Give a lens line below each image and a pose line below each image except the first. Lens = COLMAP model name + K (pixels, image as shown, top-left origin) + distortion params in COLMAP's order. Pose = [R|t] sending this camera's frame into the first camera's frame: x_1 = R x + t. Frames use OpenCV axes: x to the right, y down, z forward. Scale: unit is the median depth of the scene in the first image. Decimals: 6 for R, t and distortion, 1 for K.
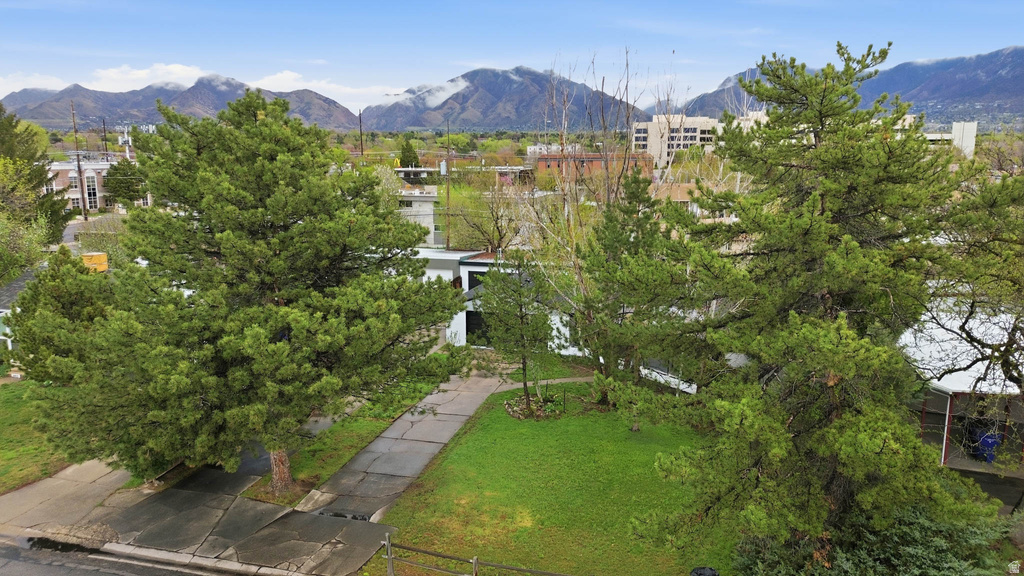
lens RADIAL K [[720.8, 0, 513.6], [0, 720.8, 290.2], [0, 0, 1]] dist [0.004778, 0.000173]
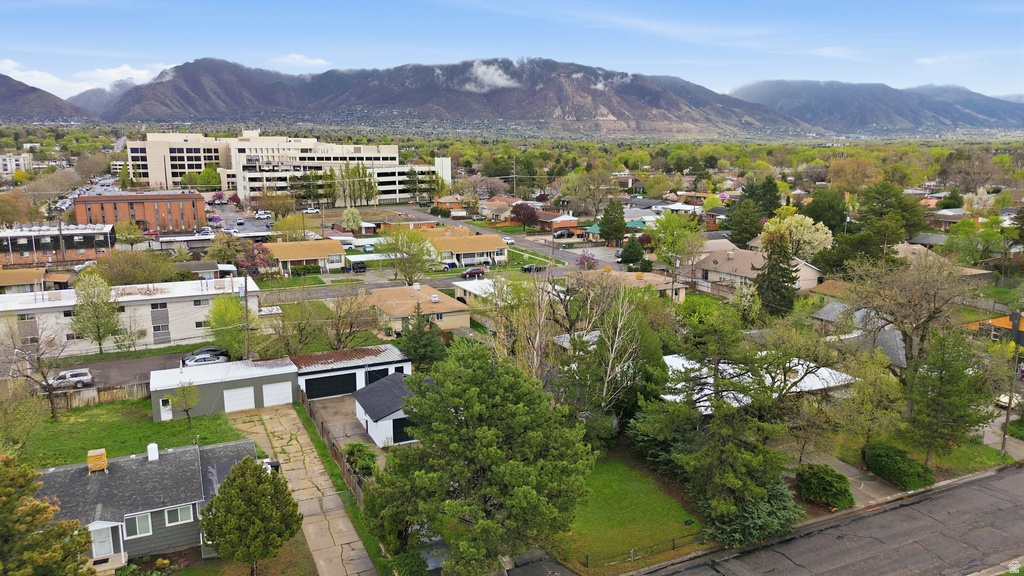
lens RADIAL K [[720.8, 0, 511.2], [0, 720.8, 287.2], [0, 0, 1]] dist [0.004778, 0.000173]
pose [[0.739256, -0.126399, 0.661456, -0.794830], [0.117484, 0.991371, 0.058141, -0.283586], [-0.663098, 0.034730, 0.747727, -0.213345]]
